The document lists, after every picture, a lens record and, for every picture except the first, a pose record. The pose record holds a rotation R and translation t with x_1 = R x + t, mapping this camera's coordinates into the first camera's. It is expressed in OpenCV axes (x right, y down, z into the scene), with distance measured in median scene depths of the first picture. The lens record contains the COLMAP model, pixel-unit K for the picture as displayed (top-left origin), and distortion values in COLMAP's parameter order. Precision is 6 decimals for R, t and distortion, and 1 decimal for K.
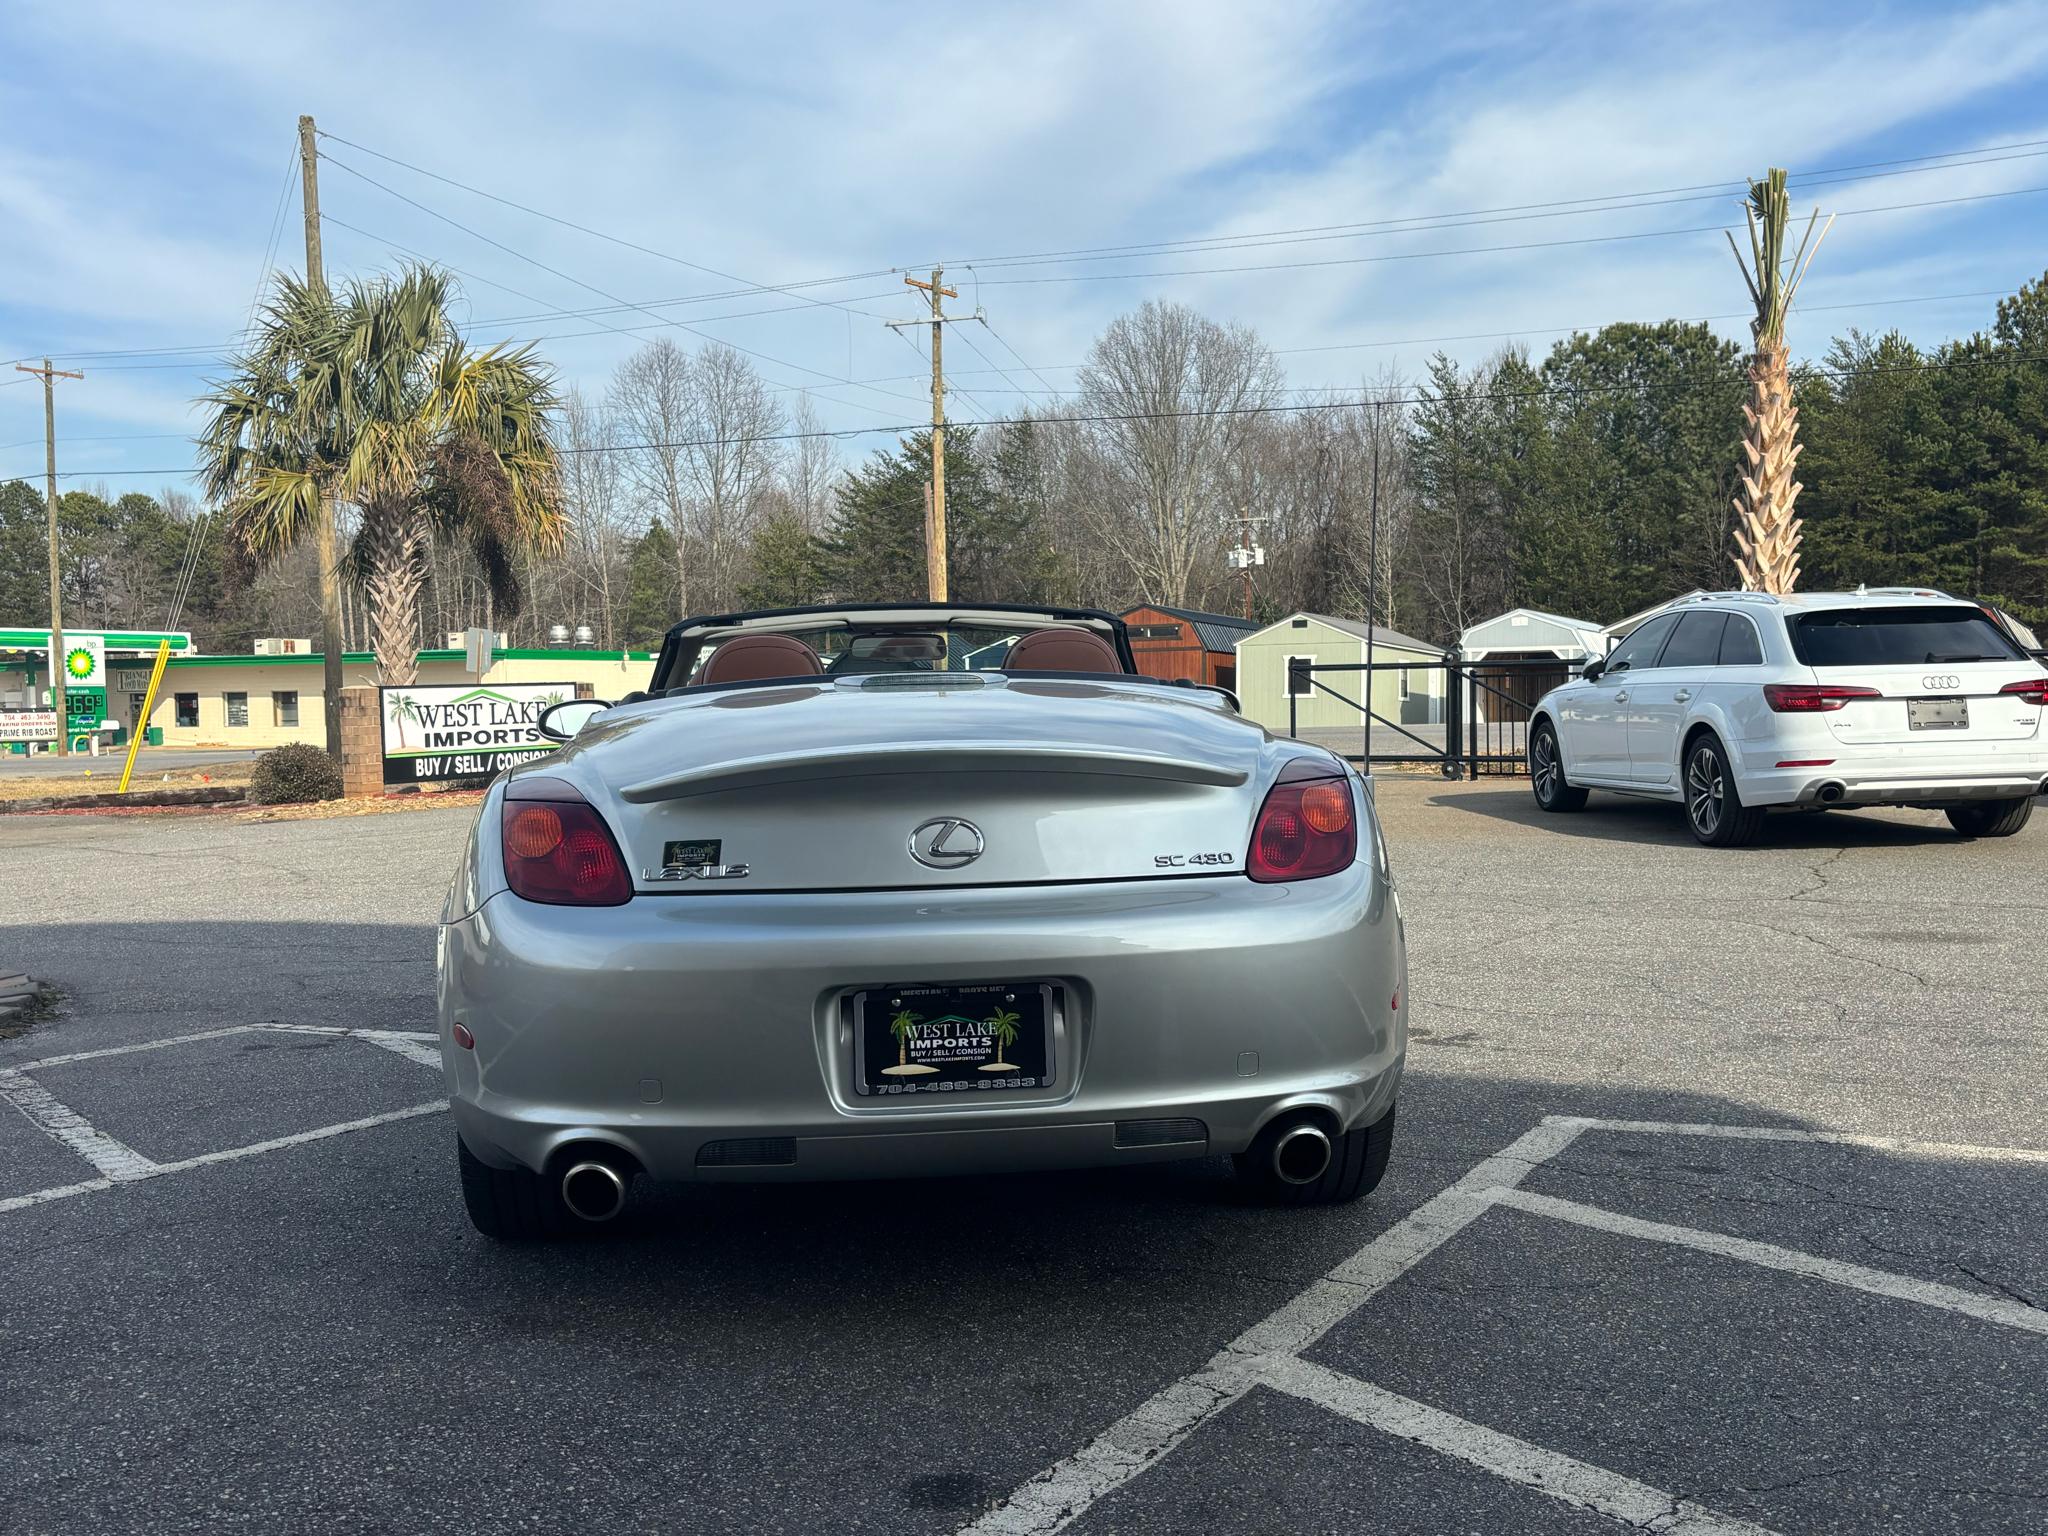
lens RADIAL K [[2099.2, 0, 1066.2], [0, 2099.2, 819.3], [0, 0, 1]] dist [0.133643, -0.326930]
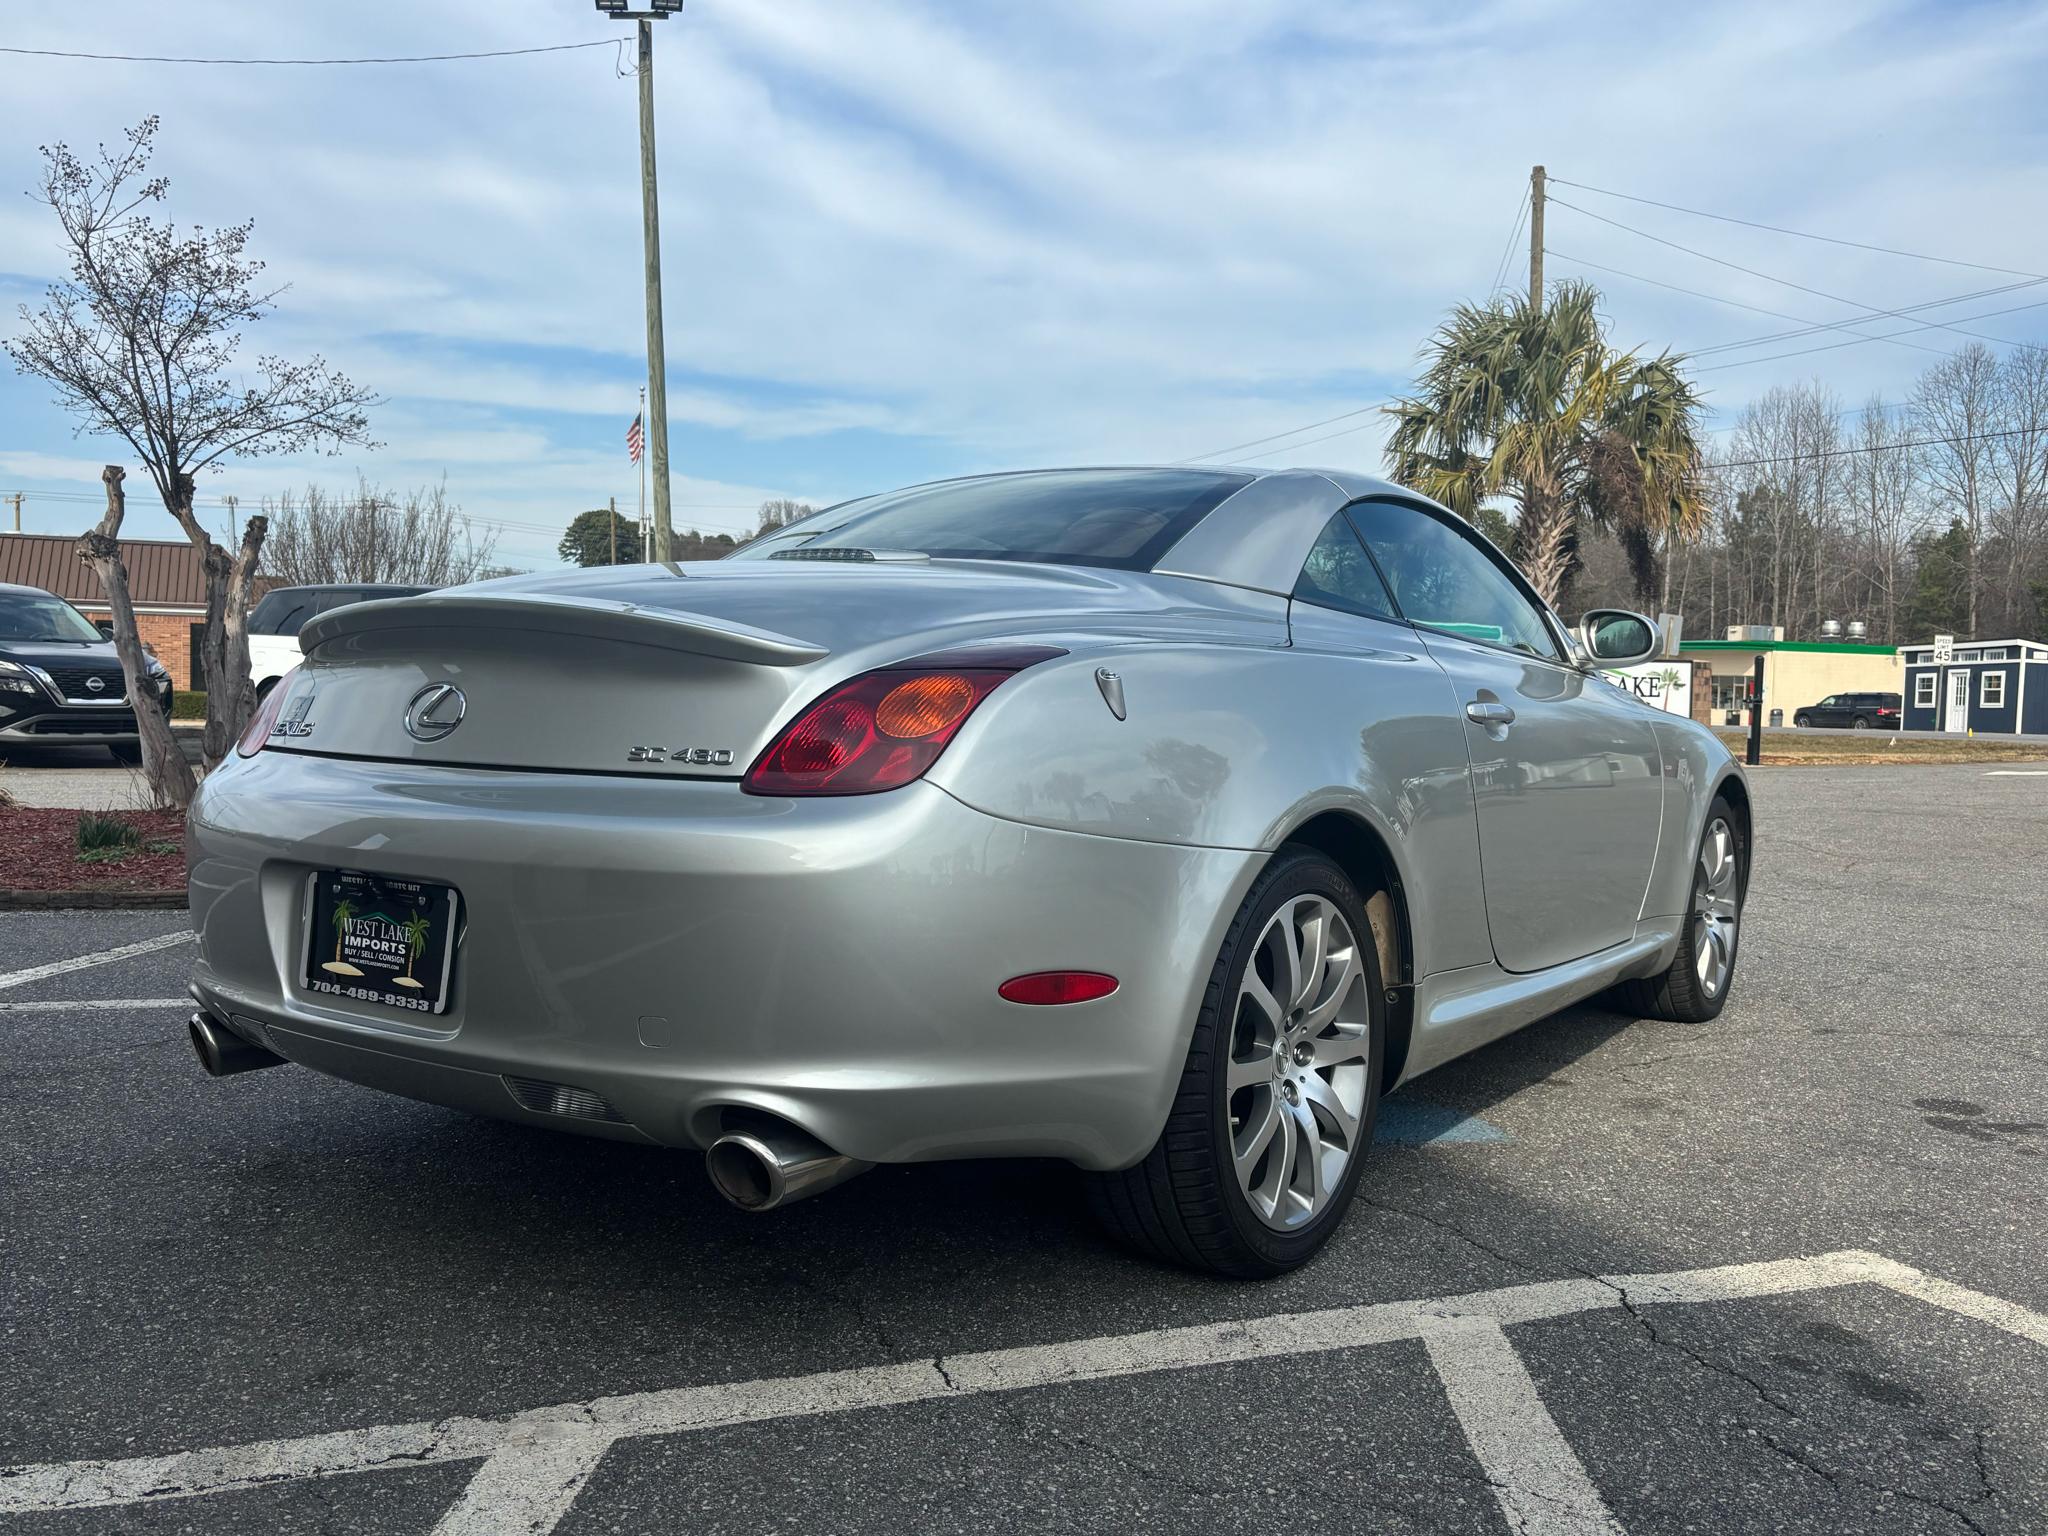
lens RADIAL K [[1797.1, 0, 1035.3], [0, 1797.1, 764.4], [0, 0, 1]] dist [0.022700, 0.007981]
pose [[0.758428, 0.068312, -0.648167, 0.129841], [-0.078596, 0.996821, 0.013091, 0.000876], [0.647001, 0.041014, 0.761386, 0.131854]]
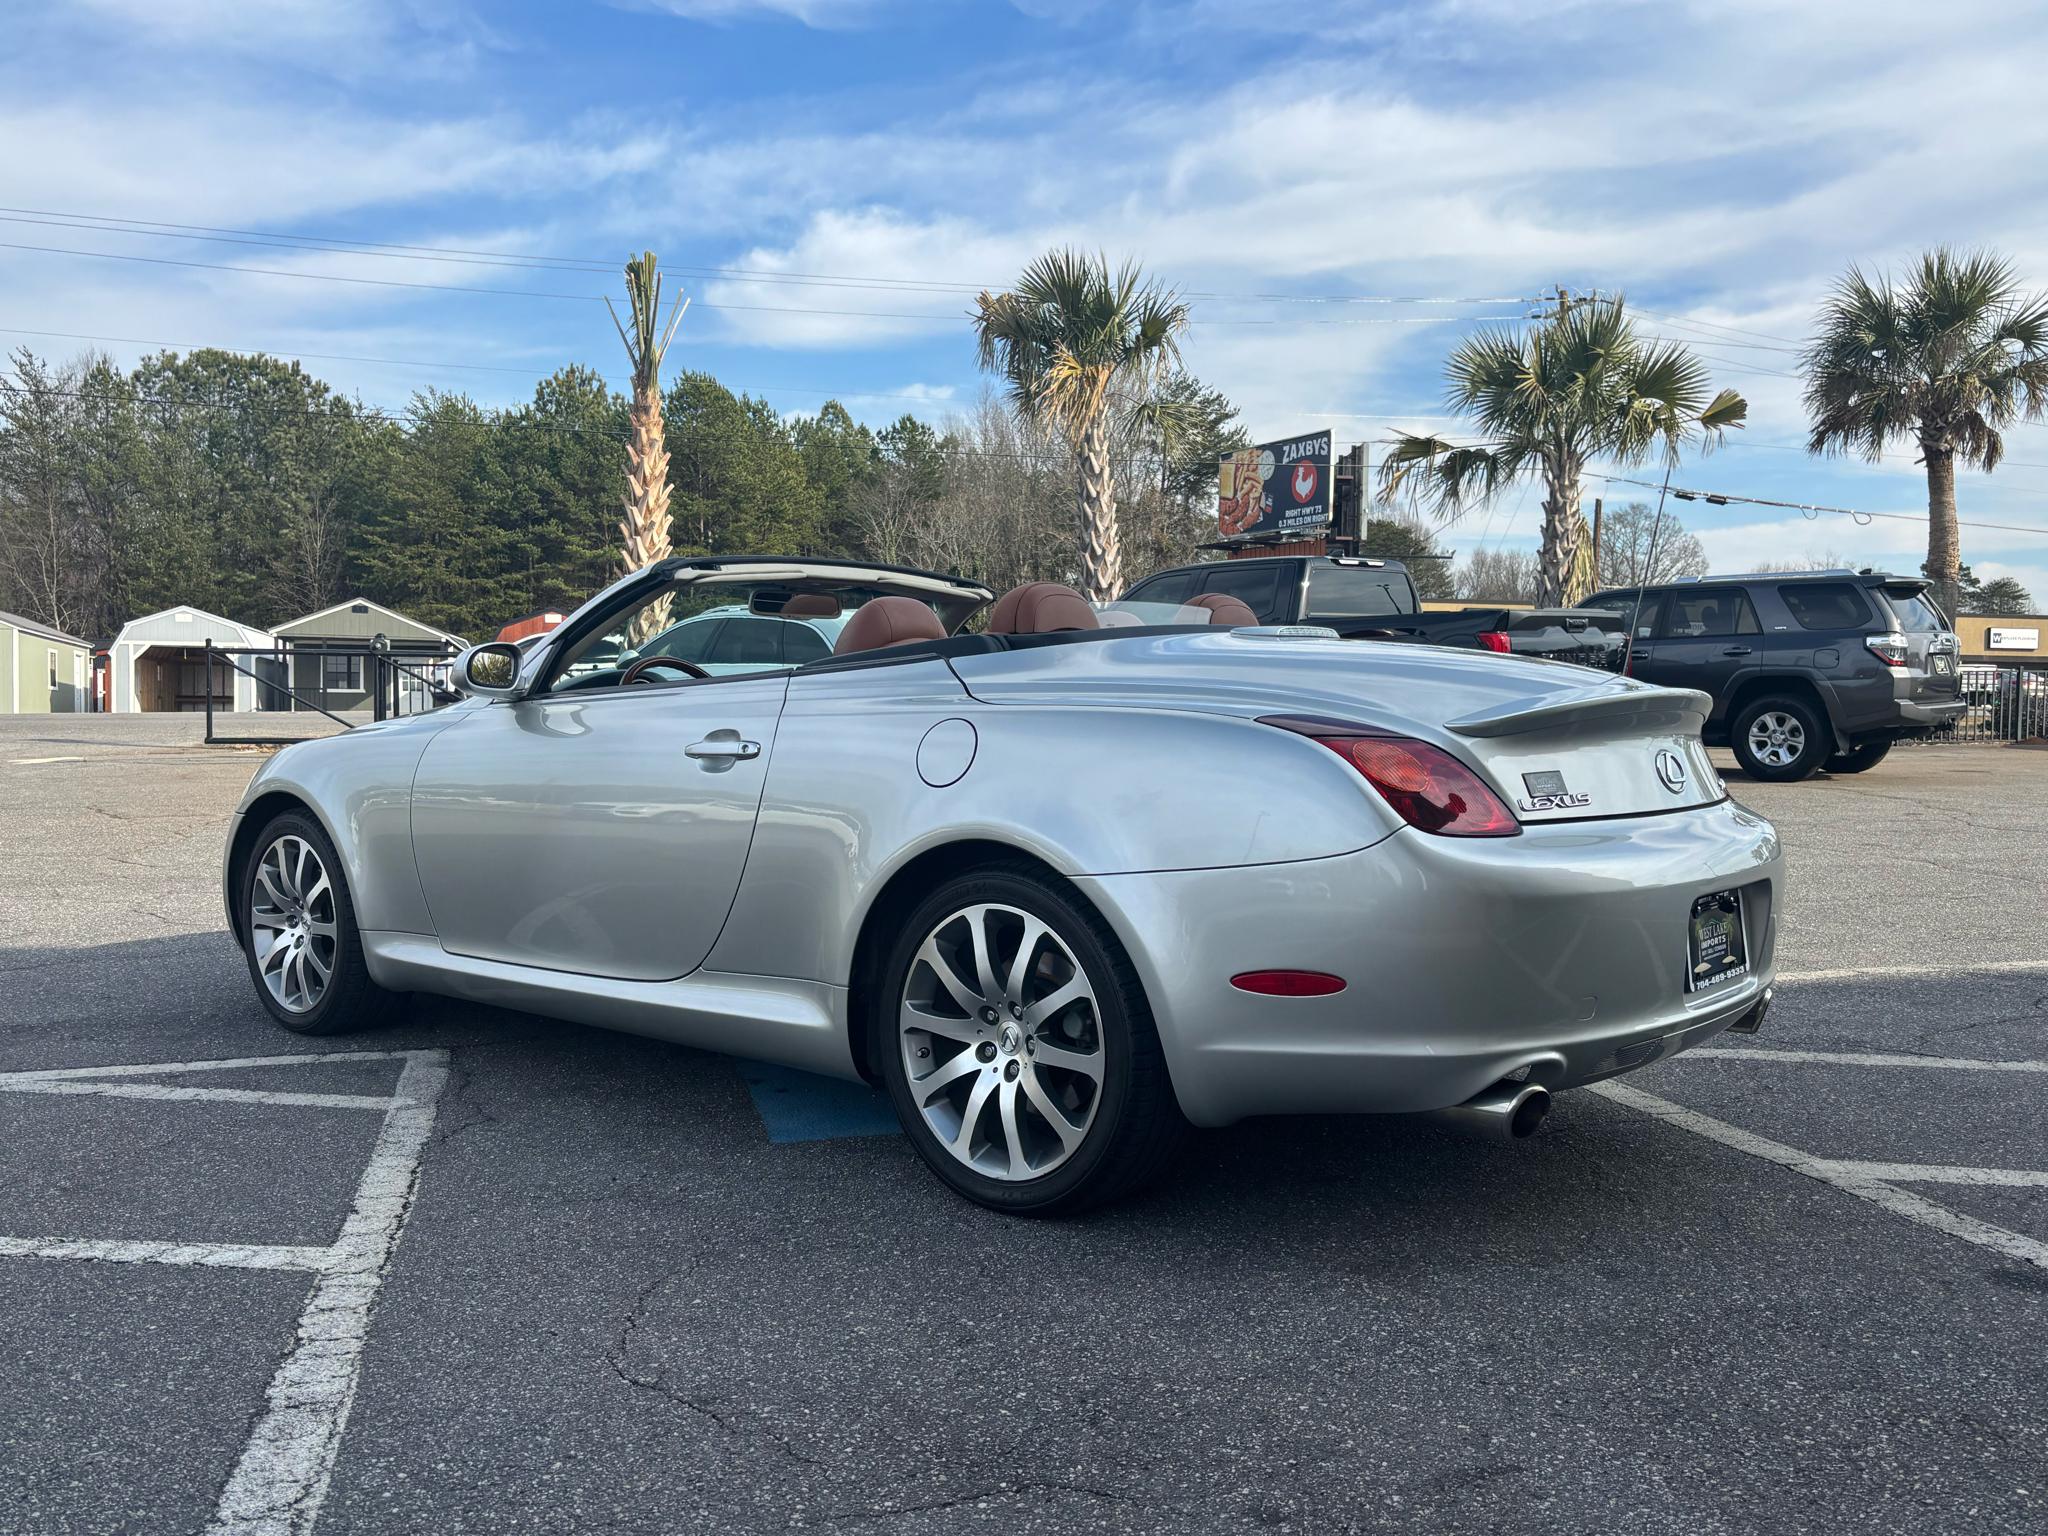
lens RADIAL K [[1797.1, 0, 1035.3], [0, 1797.1, 764.4], [0, 0, 1]] dist [0.022700, 0.007981]
pose [[0.719243, -0.003688, 0.694749, -0.218593], [0.019298, 0.999706, -0.014671, 0.003027], [-0.694491, 0.023959, 0.719103, 0.119236]]
